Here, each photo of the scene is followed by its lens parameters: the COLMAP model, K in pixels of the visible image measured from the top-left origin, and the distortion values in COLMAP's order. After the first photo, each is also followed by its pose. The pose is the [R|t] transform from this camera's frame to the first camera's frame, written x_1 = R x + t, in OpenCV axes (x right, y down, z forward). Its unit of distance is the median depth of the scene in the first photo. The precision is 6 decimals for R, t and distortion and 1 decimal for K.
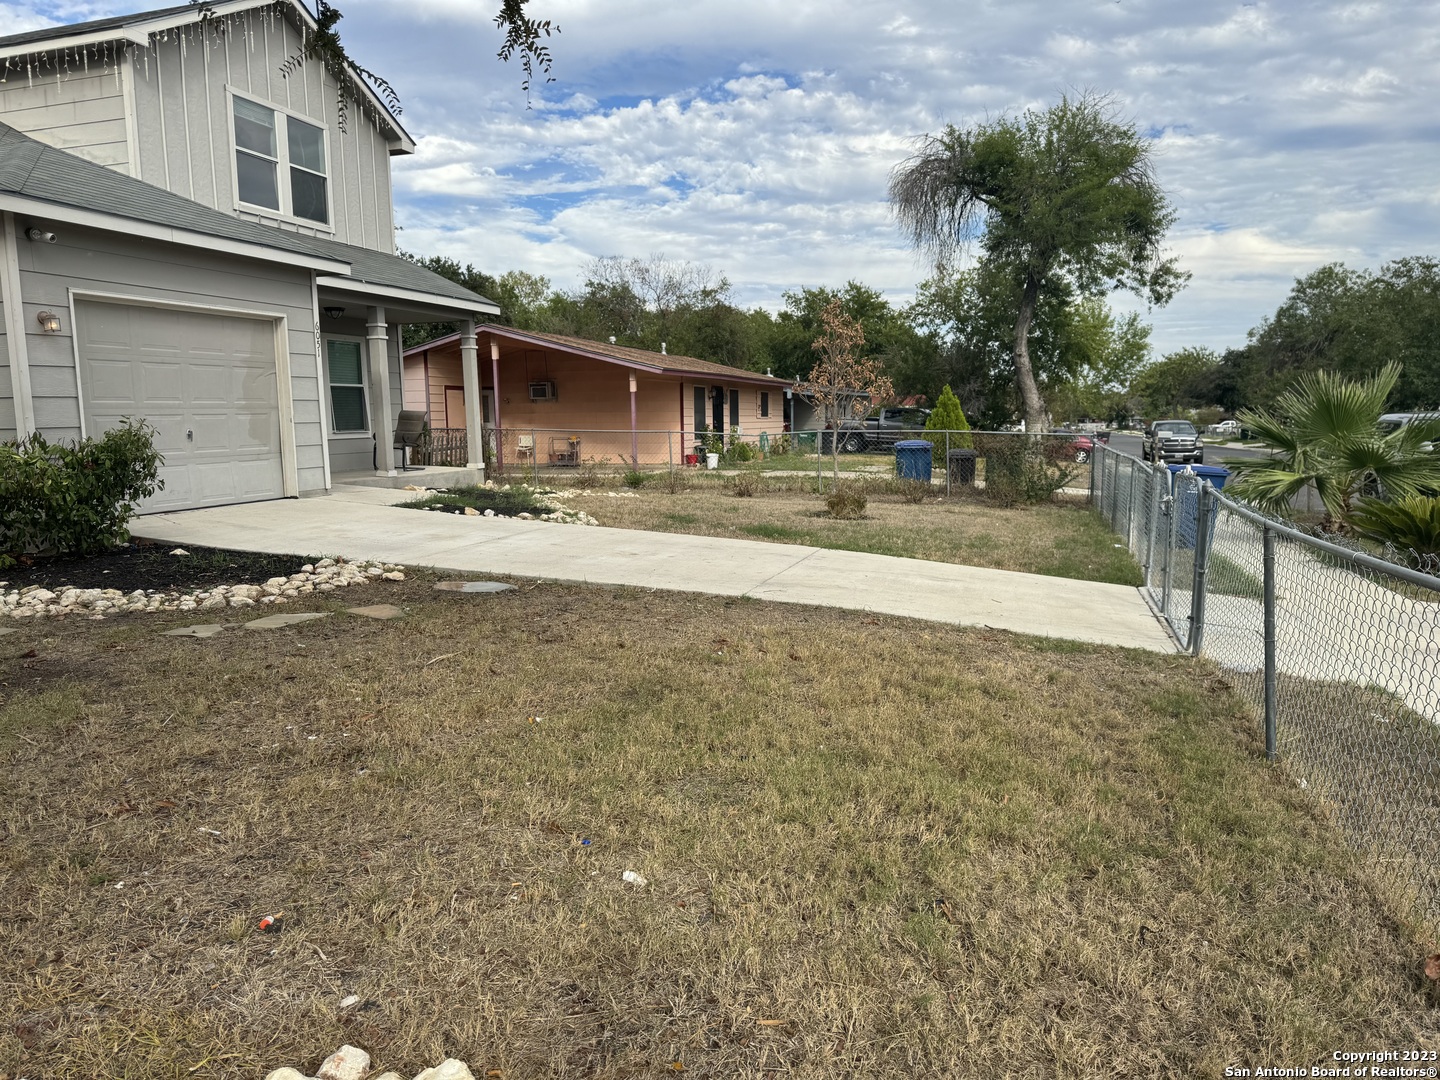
lens RADIAL K [[1011.1, 0, 703.1], [0, 1011.1, 524.9], [0, 0, 1]] dist [0.074724, -0.079860]
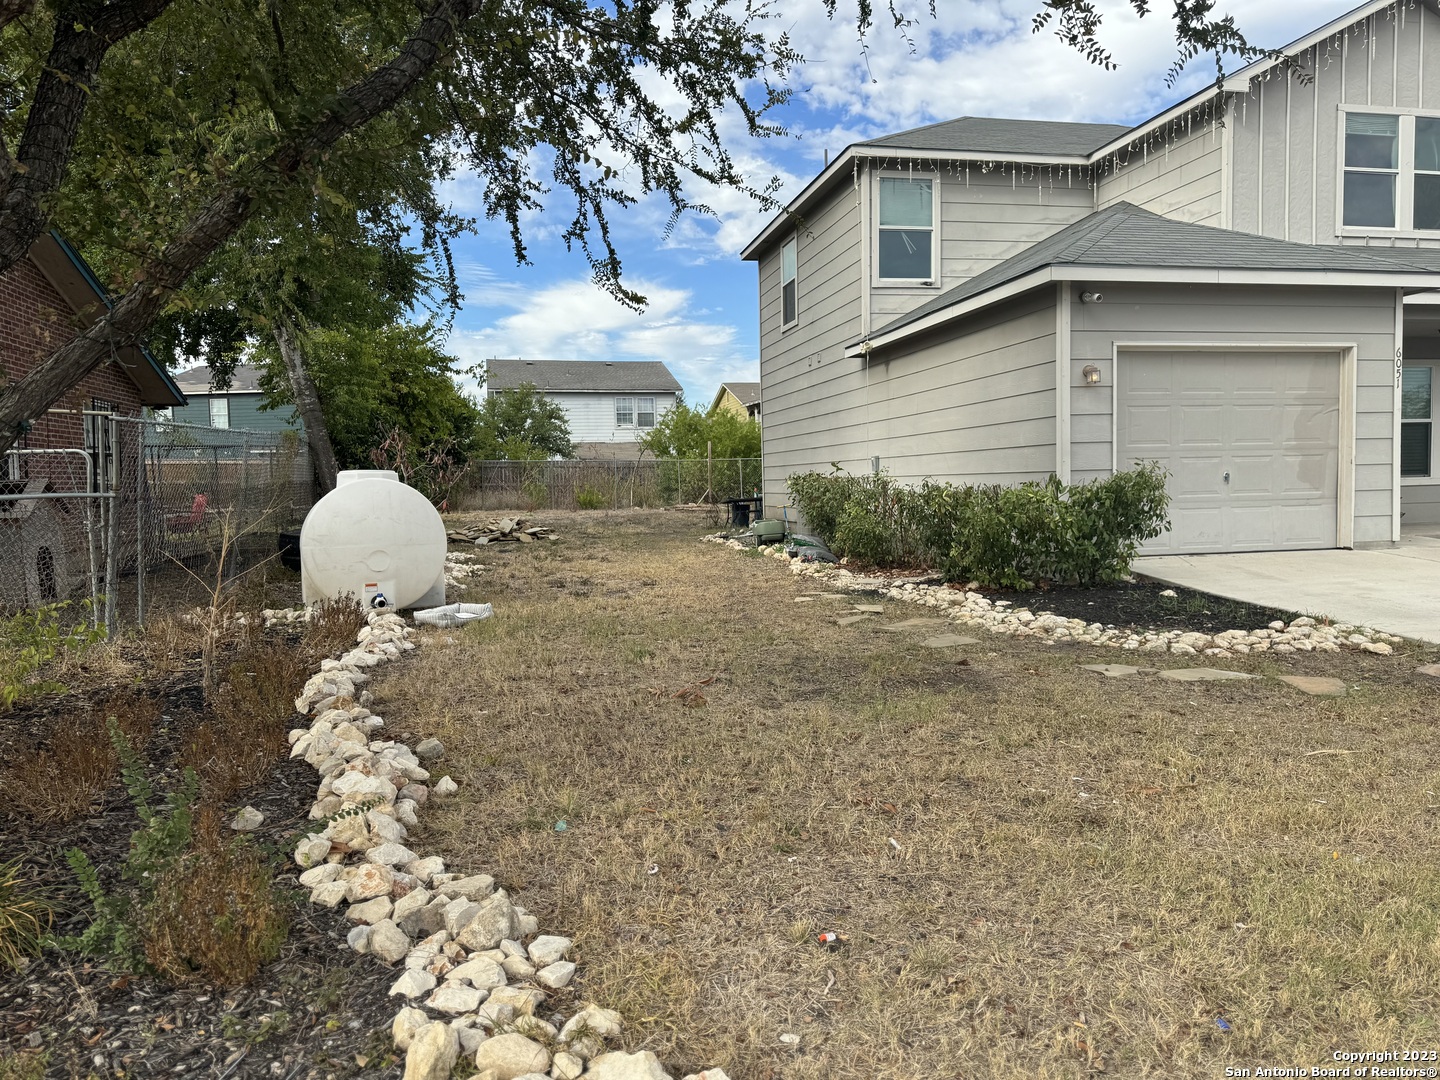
lens RADIAL K [[1011.1, 0, 729.2], [0, 1011.1, 536.6], [0, 0, 1]] dist [0.074724, -0.079860]
pose [[0.513762, 0.052986, -0.856295, 0.095313], [-0.083278, 0.996458, 0.011694, -0.003551], [0.853882, 0.065303, 0.516354, 0.093674]]
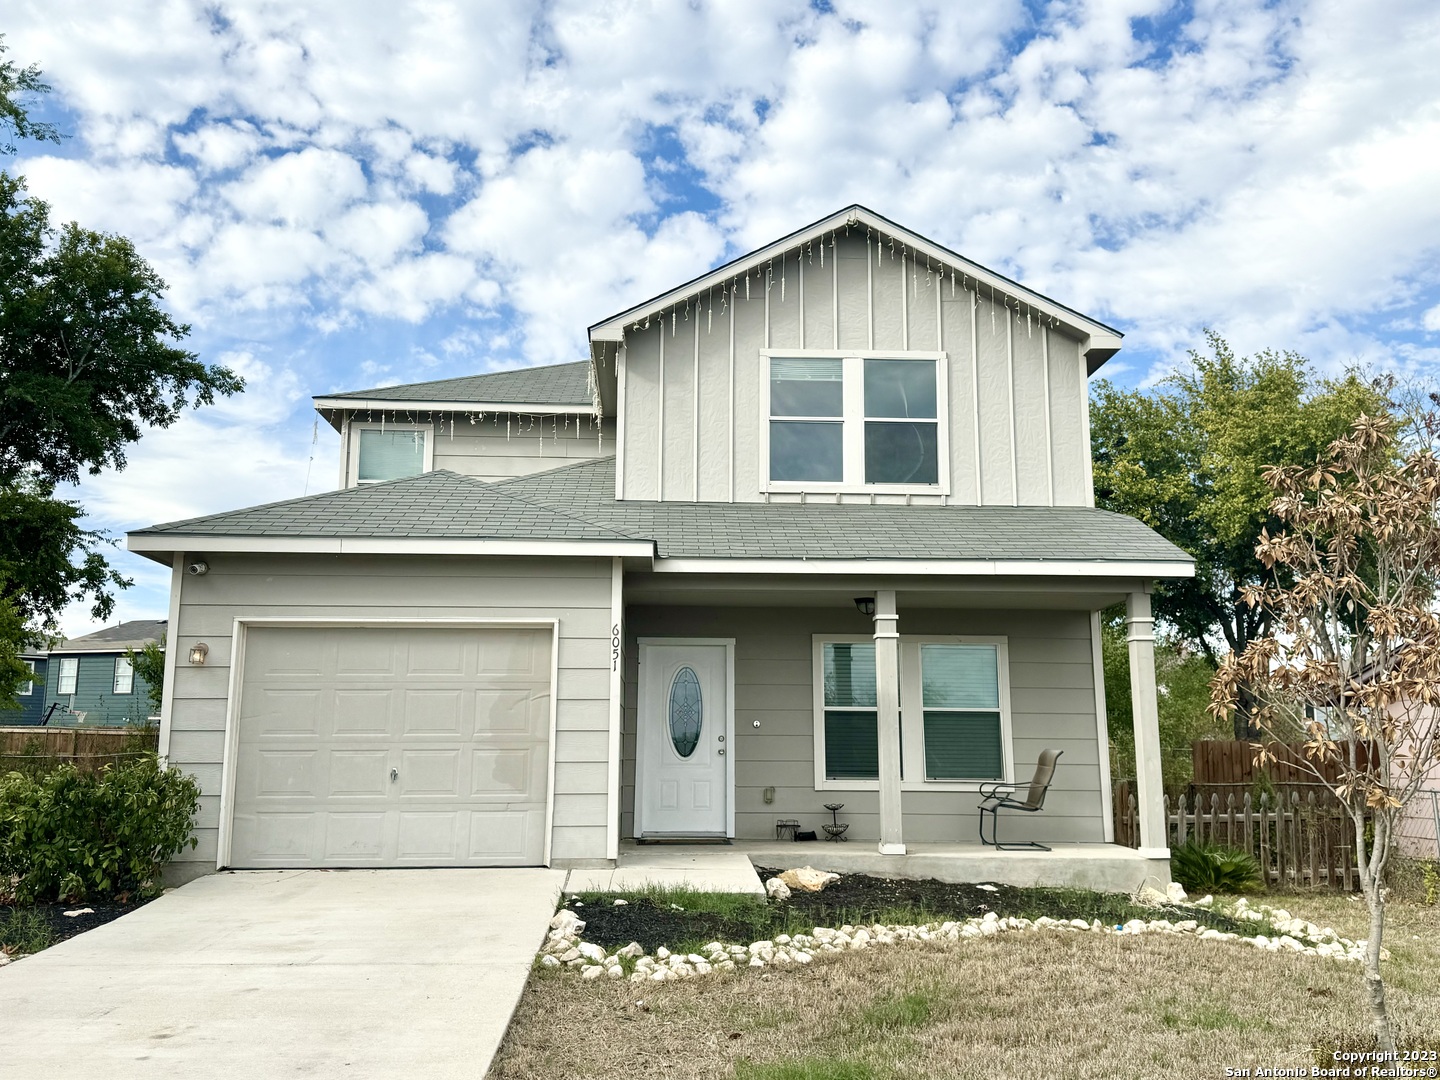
lens RADIAL K [[1217.8, 0, 716.7], [0, 1217.8, 544.7], [0, 0, 1]] dist [0.087690, -0.009834]
pose [[0.373157, -0.142813, -0.916711, 0.530879], [-0.111701, 0.973978, -0.197203, -0.102332], [0.921019, 0.175986, 0.347495, 0.862644]]
